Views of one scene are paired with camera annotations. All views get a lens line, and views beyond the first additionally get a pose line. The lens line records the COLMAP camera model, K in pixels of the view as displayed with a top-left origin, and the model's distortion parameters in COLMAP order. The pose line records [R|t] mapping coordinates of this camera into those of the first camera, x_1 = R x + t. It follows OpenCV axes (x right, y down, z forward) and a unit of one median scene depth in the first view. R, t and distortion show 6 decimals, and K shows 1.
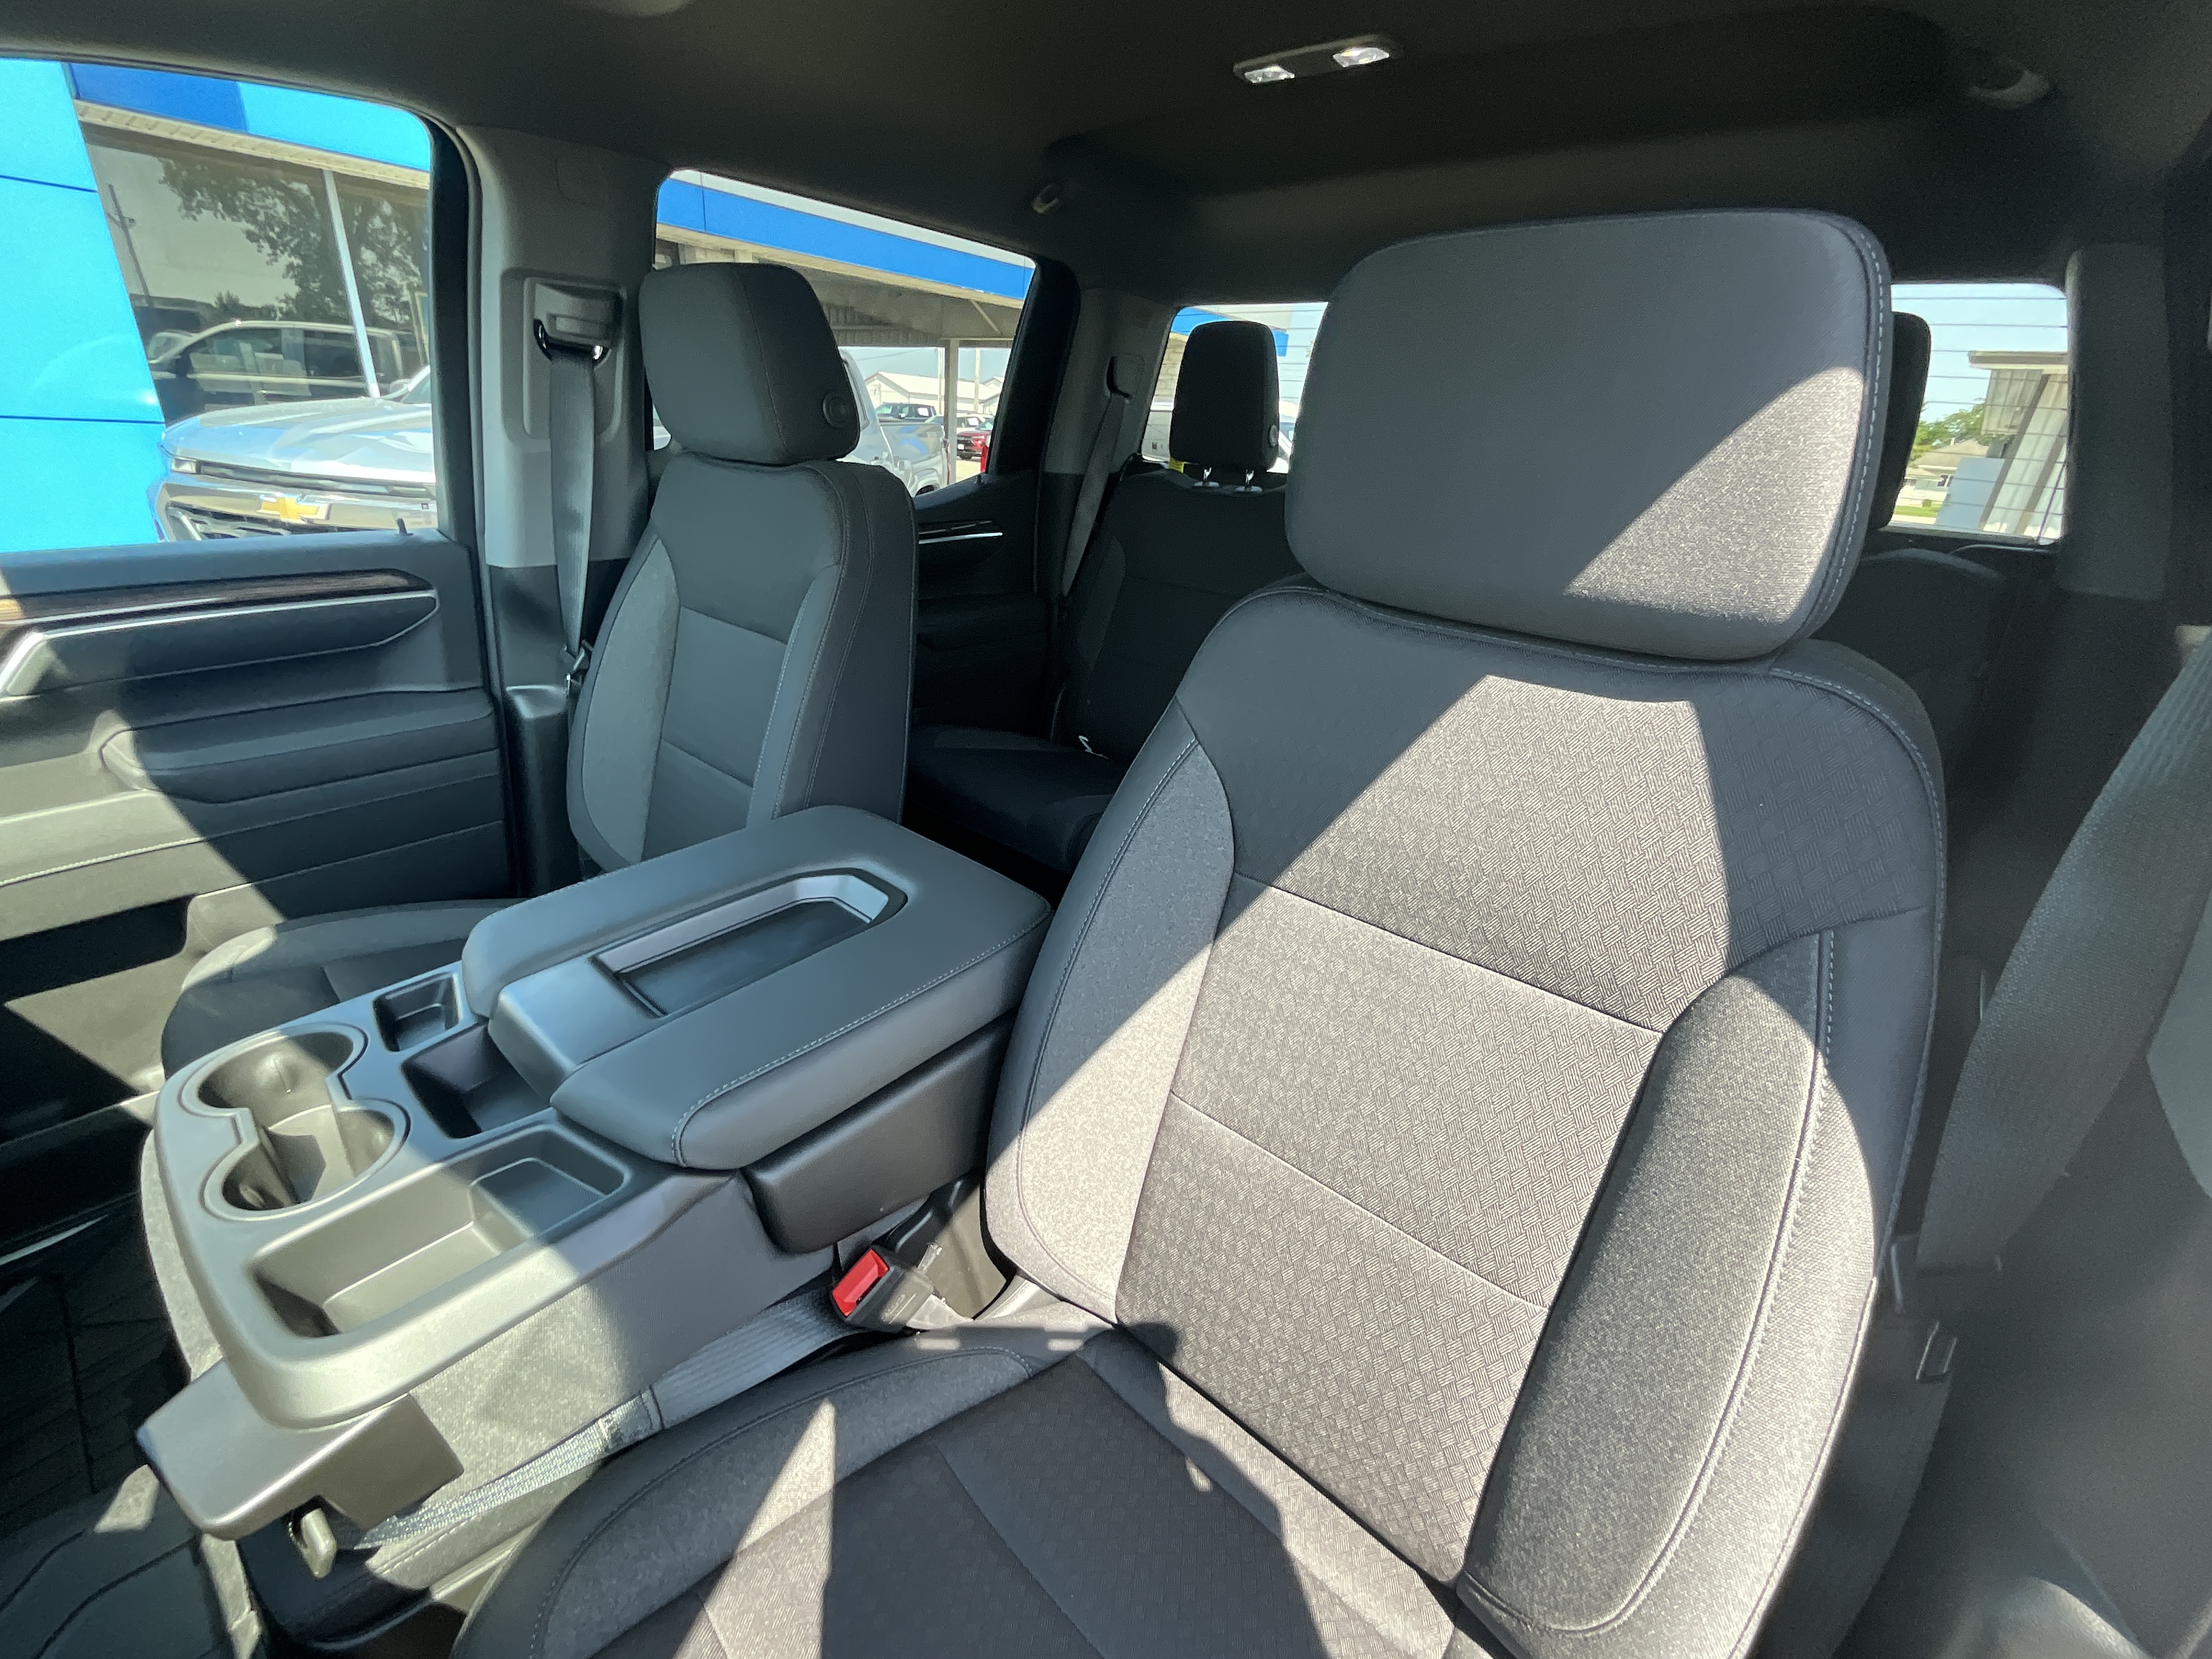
lens RADIAL K [[880.4, 0, 1021.9], [0, 880.4, 787.8], [0, 0, 1]] dist [0.000309, -0.000303]
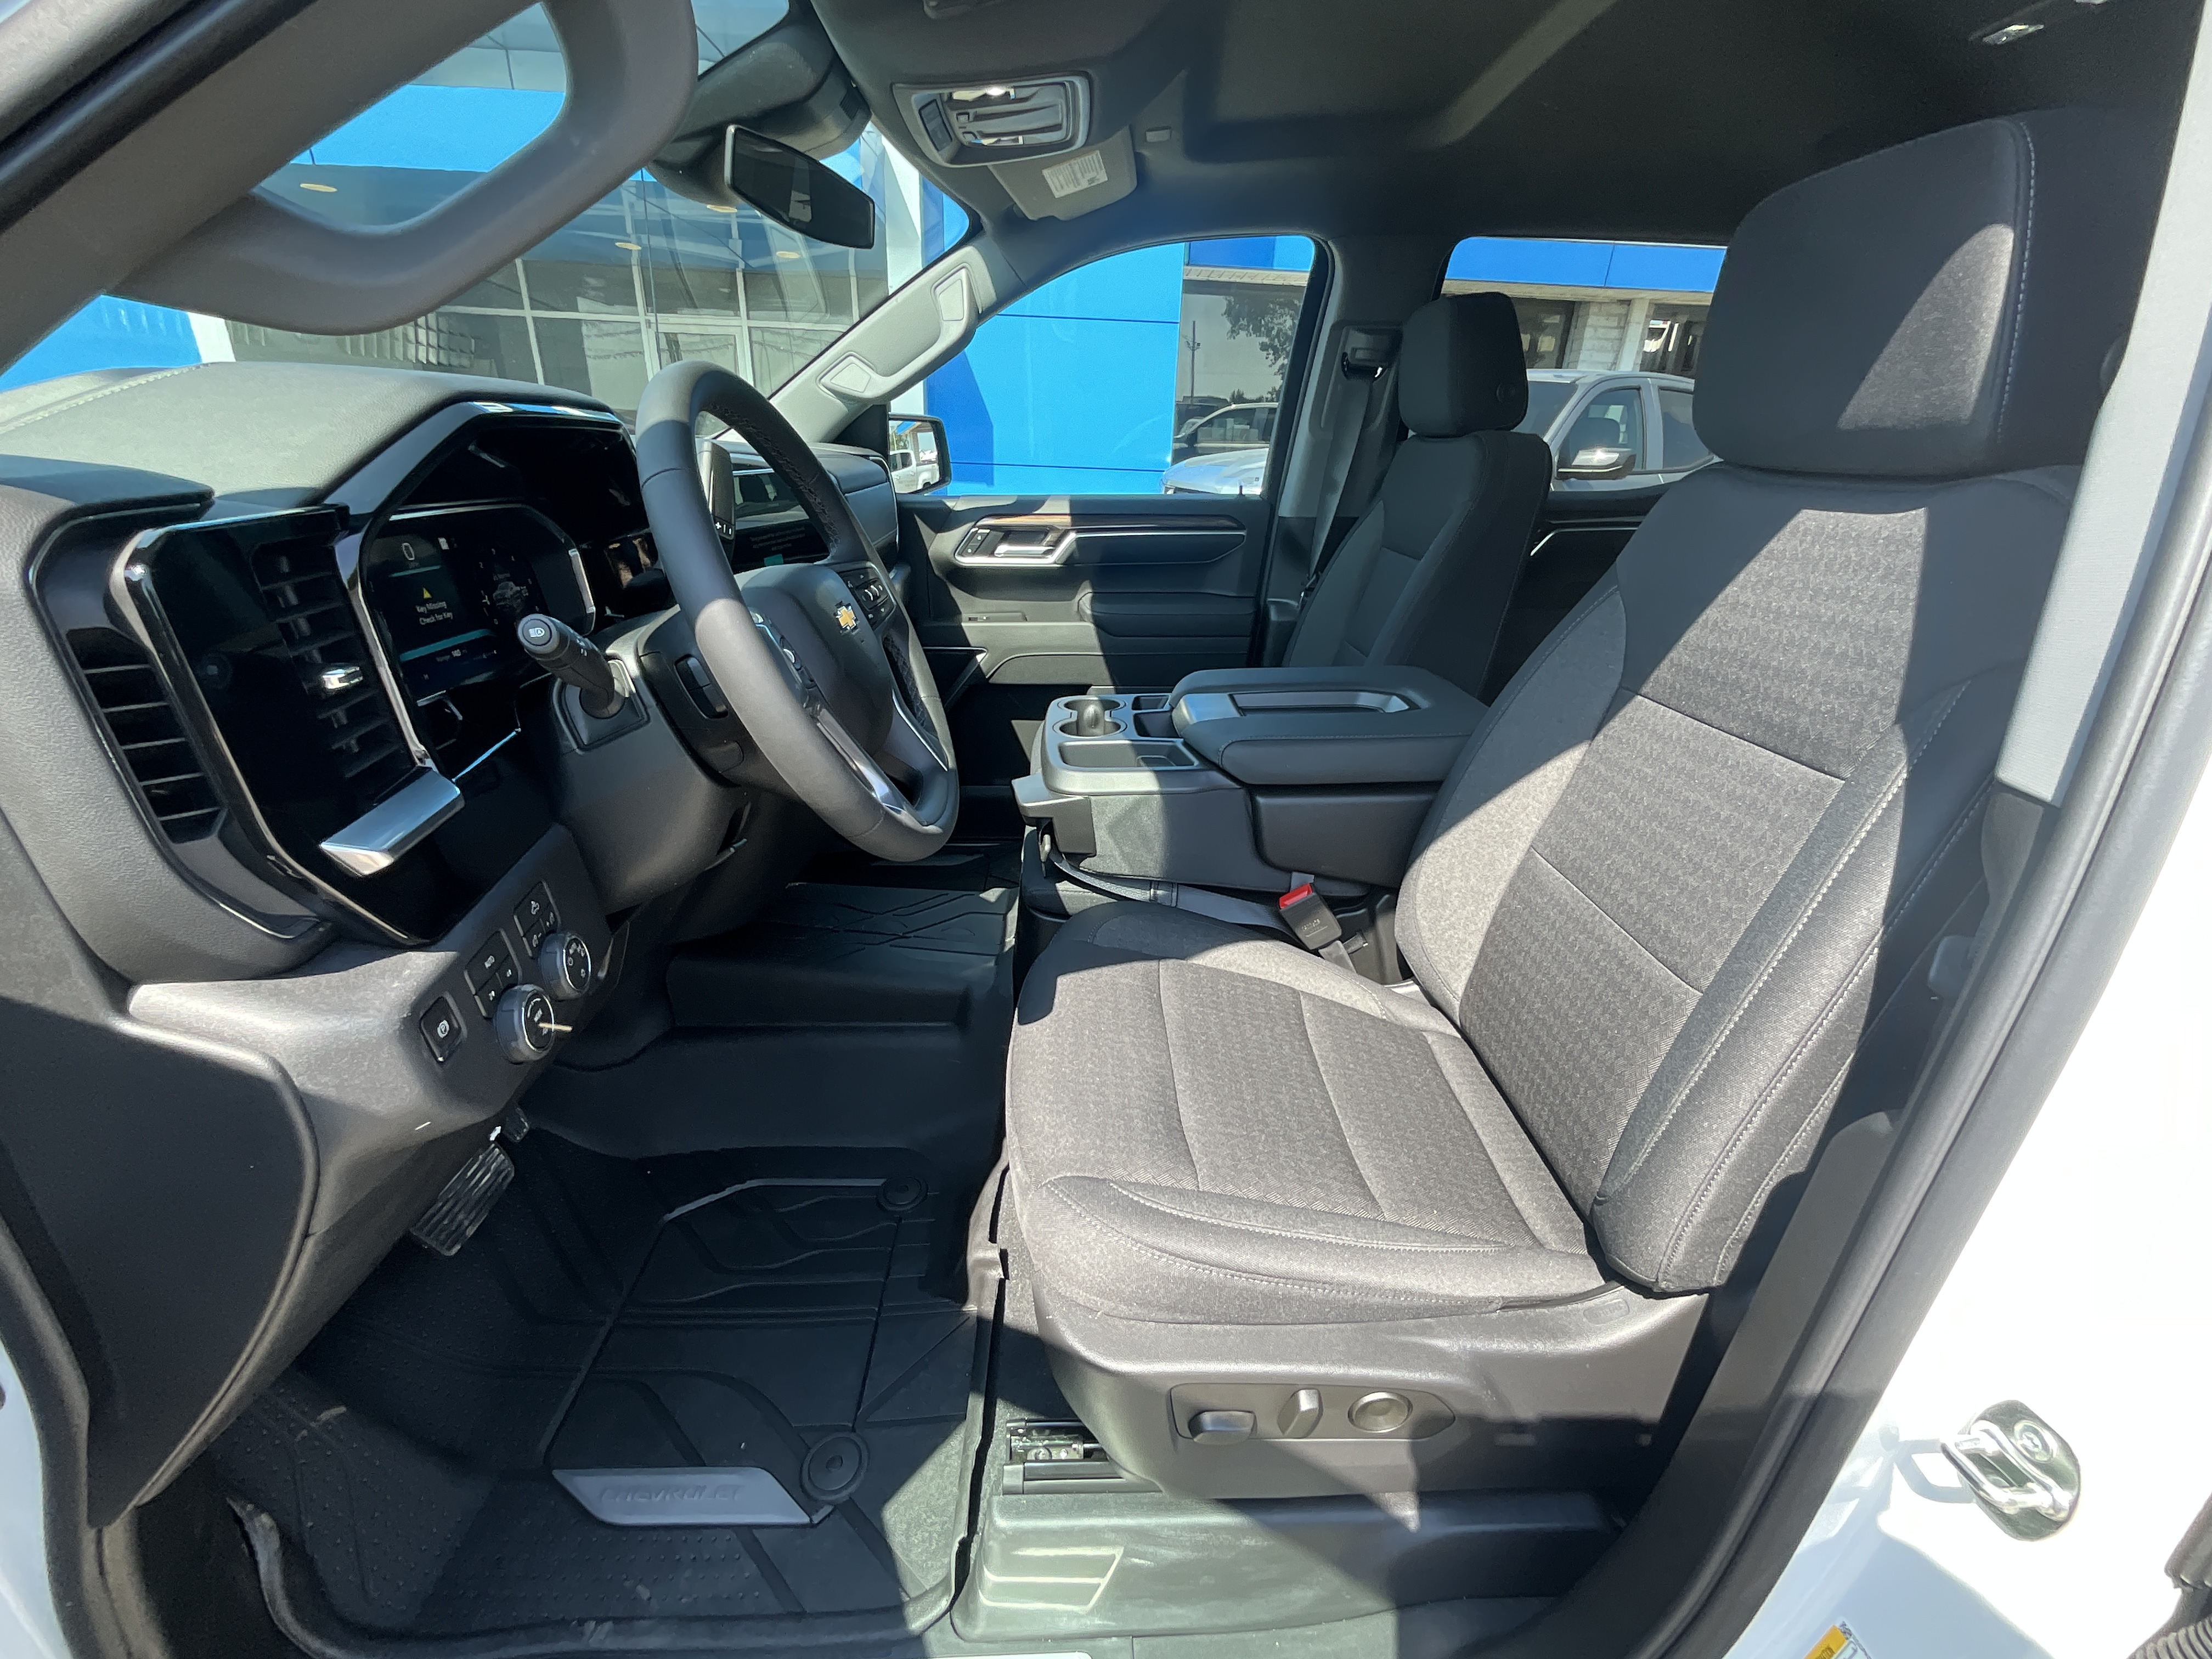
lens RADIAL K [[901.4, 0, 1106.0], [0, 901.4, 829.5], [0, 0, 1]] dist [0.000420, -0.000419]
pose [[0.688914, 0.252311, -0.679512, 0.492523], [-0.281465, 0.957015, 0.069992, 0.305215], [0.667964, 0.143040, 0.730318, -0.349393]]
